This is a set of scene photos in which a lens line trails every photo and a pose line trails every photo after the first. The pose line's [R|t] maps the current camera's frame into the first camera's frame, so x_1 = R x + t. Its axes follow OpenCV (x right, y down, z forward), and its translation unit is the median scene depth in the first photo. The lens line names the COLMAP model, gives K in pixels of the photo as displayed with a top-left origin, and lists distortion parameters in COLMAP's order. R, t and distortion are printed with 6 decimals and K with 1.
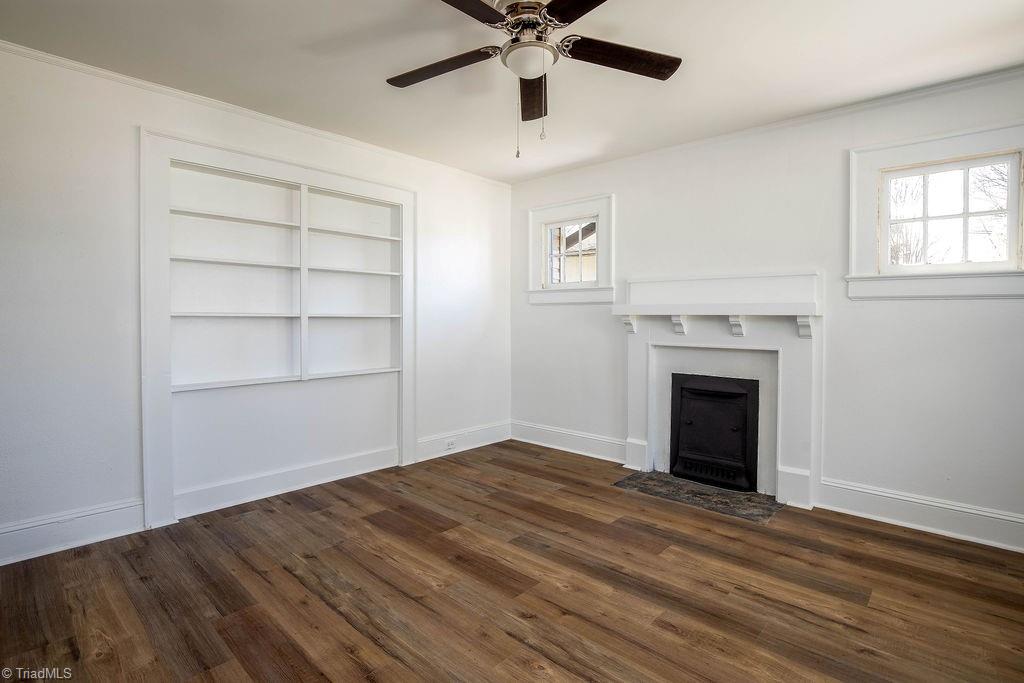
lens RADIAL K [[497.6, 0, 521.8], [0, 497.6, 325.6], [0, 0, 1]] dist [-0.026871, 0.000475]
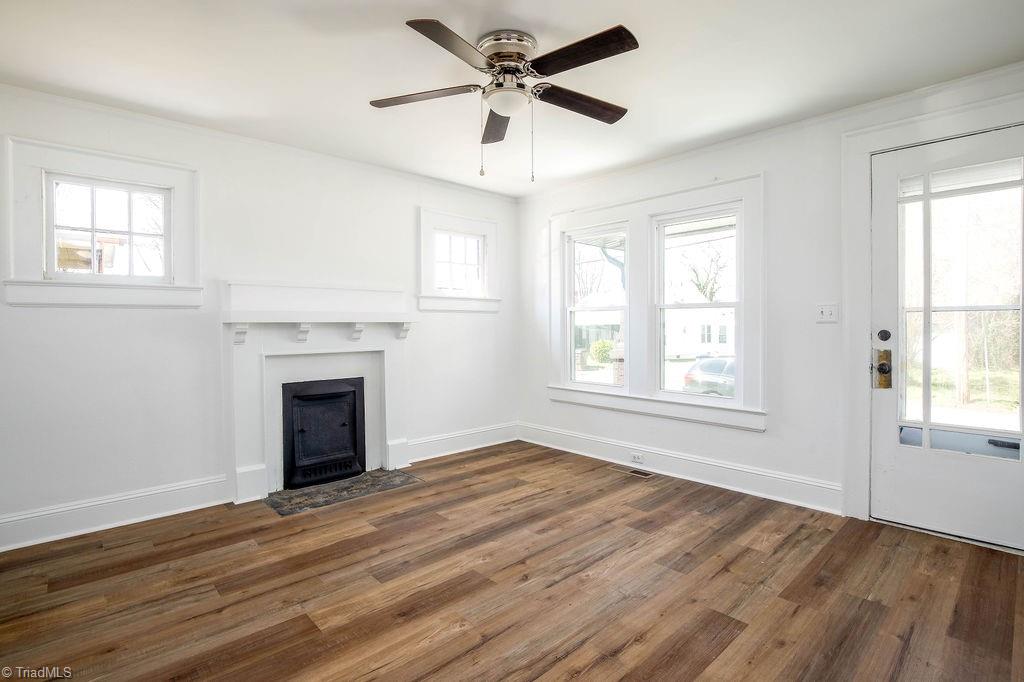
lens RADIAL K [[497.6, 0, 521.8], [0, 497.6, 325.1], [0, 0, 1]] dist [-0.026871, 0.000475]
pose [[0.076960, -0.008374, 0.996999, -0.737183], [0.021264, 0.999751, 0.006756, -0.015193], [-0.996807, 0.020680, 0.077119, 0.573129]]
